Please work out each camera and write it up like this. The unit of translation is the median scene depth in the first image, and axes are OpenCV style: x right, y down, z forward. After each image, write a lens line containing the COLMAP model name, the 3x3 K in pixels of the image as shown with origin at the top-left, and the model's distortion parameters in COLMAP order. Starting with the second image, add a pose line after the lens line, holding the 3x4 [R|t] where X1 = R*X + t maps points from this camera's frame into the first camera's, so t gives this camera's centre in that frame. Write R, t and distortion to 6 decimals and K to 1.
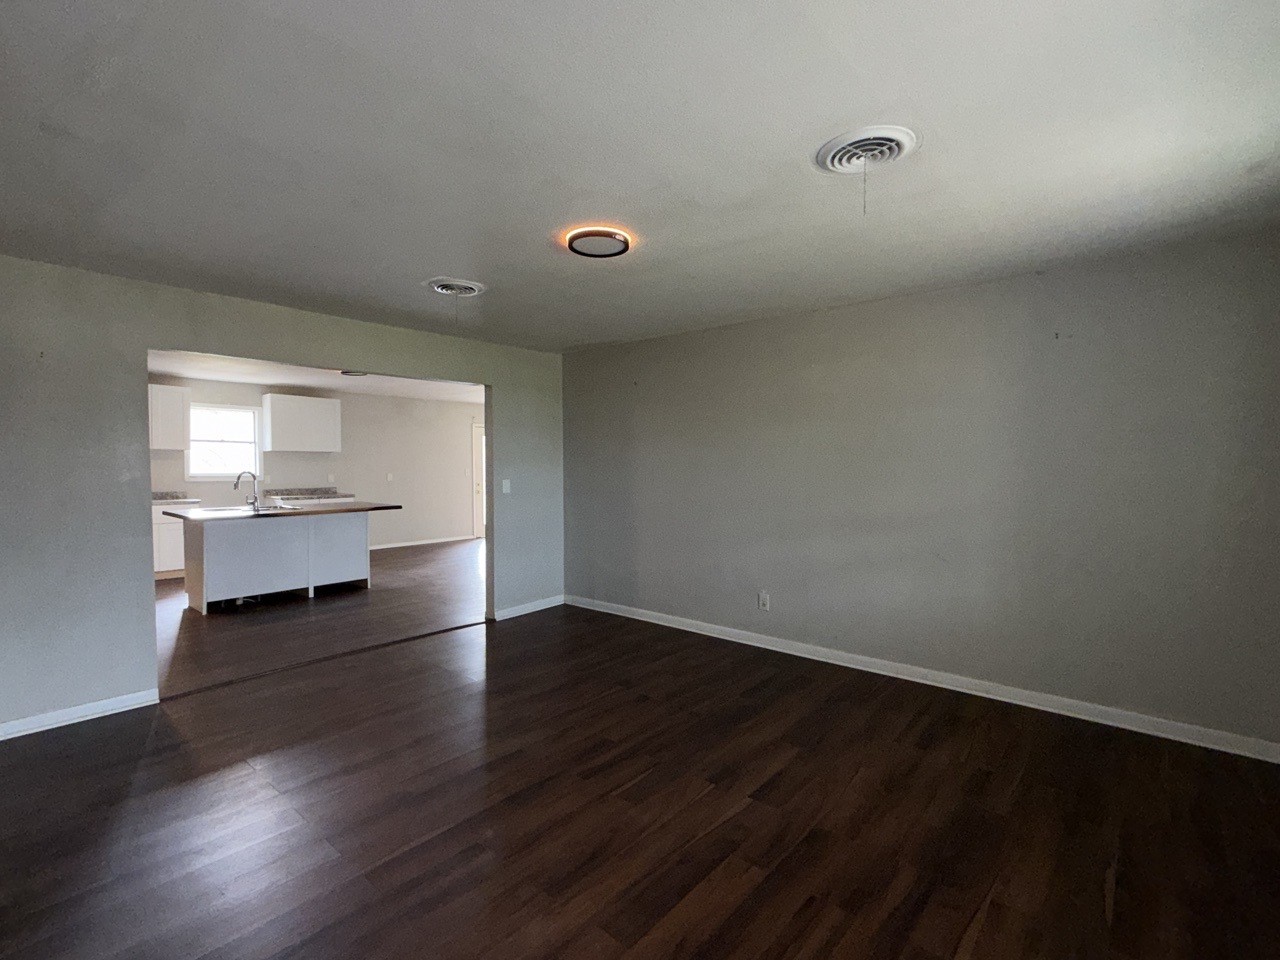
lens RADIAL K [[601.7, 0, 641.7], [0, 601.7, 483.9], [0, 0, 1]] dist [-0.002534, -0.000177]
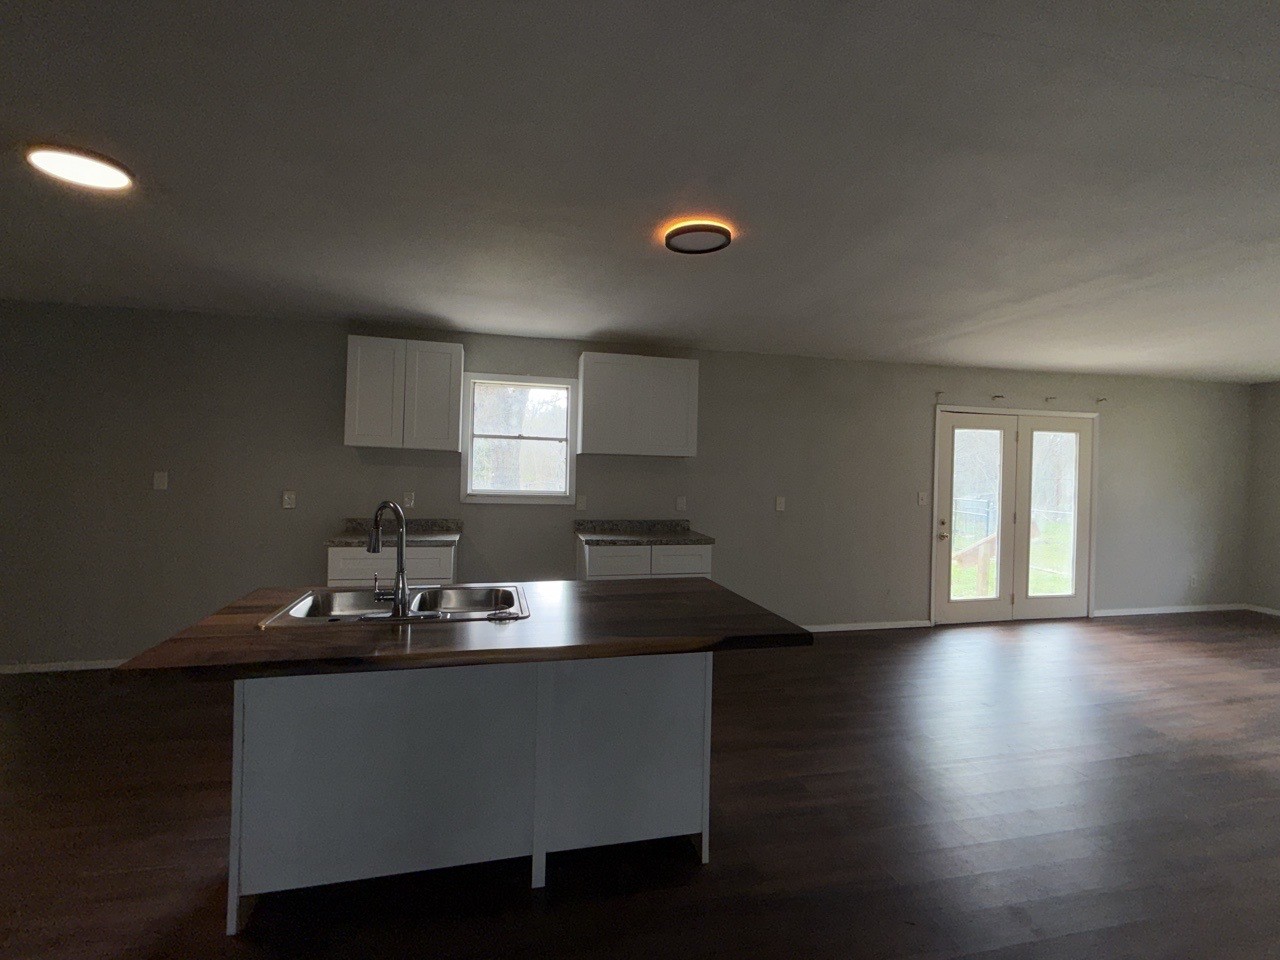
lens RADIAL K [[602.2, 0, 639.6], [0, 602.2, 483.8], [0, 0, 1]] dist [-0.002065, 0.000301]
pose [[0.807418, 0.027869, -0.589322, -0.236803], [-0.039251, 0.999208, -0.006525, -0.024685], [0.588673, 0.028400, 0.807872, 0.569639]]
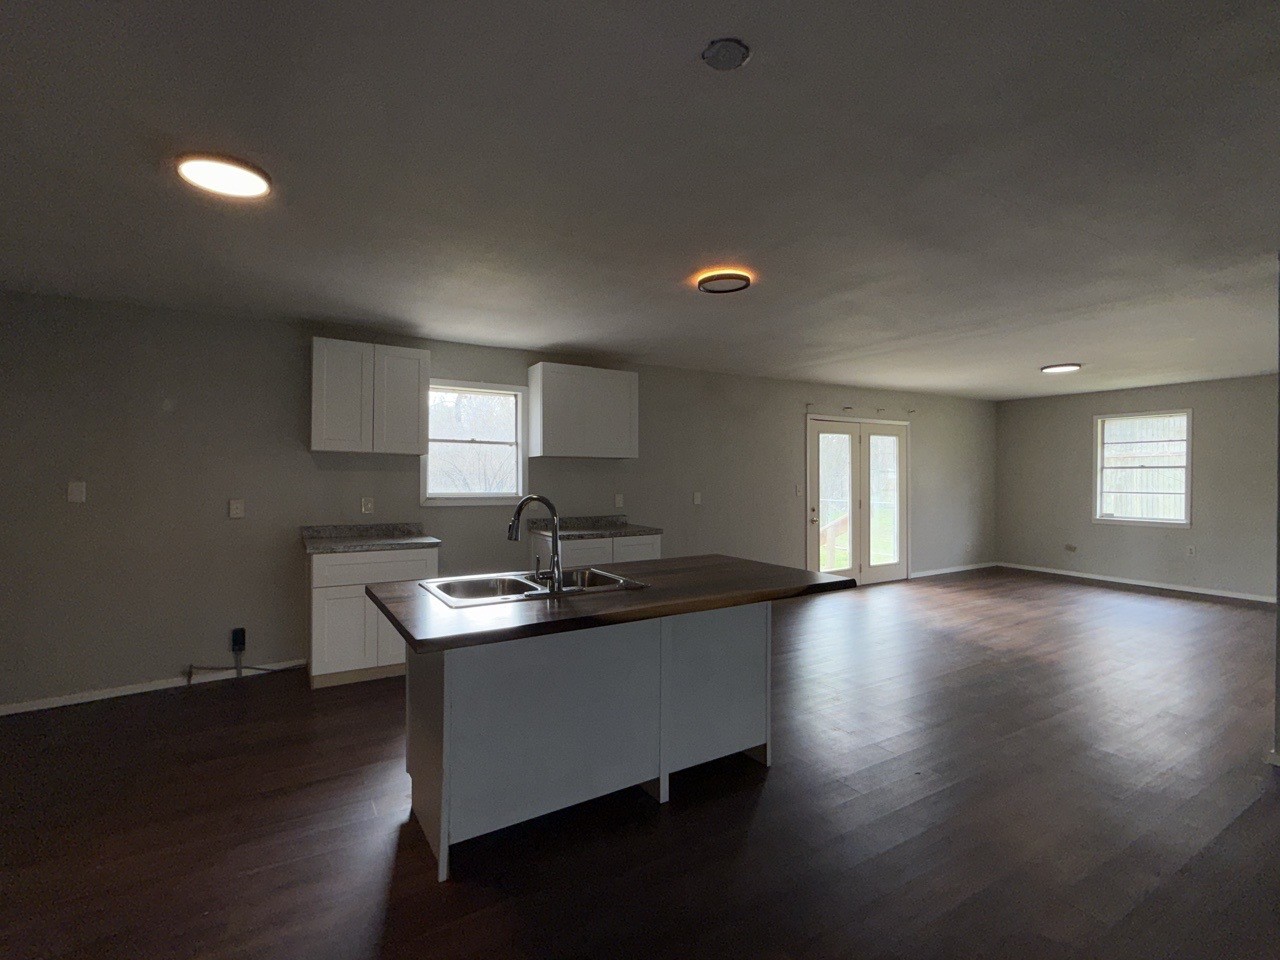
lens RADIAL K [[601.7, 0, 641.7], [0, 601.7, 483.9], [0, 0, 1]] dist [-0.002534, -0.000177]
pose [[0.950334, 0.001404, -0.311228, -0.327689], [-0.008345, 0.999745, -0.020970, -0.014975], [0.311120, 0.022526, 0.950104, 0.449864]]
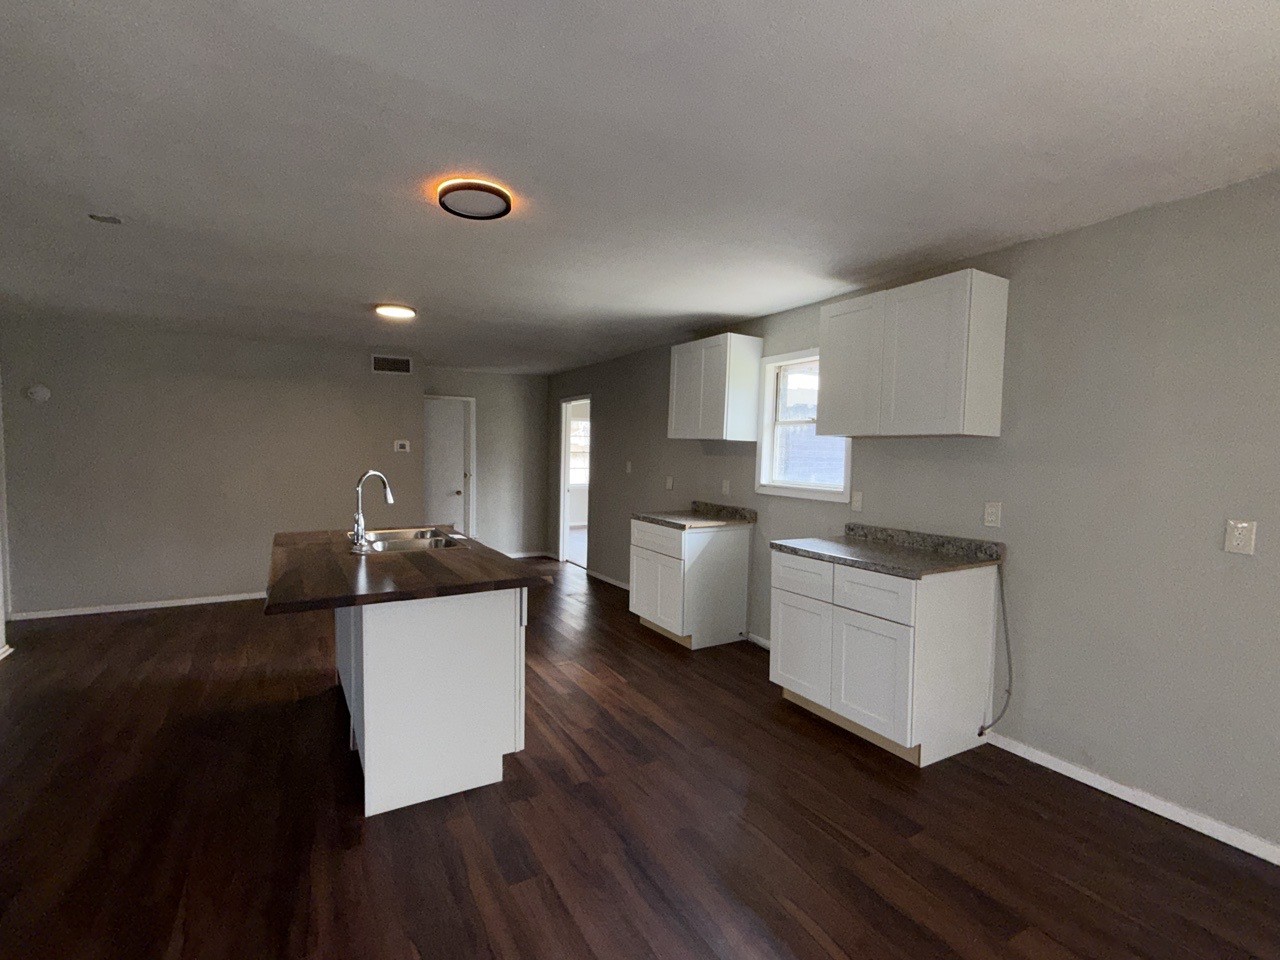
lens RADIAL K [[602.2, 0, 639.6], [0, 602.2, 483.8], [0, 0, 1]] dist [-0.002065, 0.000301]
pose [[-0.343413, 0.038799, -0.938383, -0.148941], [-0.049125, 0.997037, 0.059202, -0.039759], [0.937899, 0.066428, -0.340489, 1.015925]]
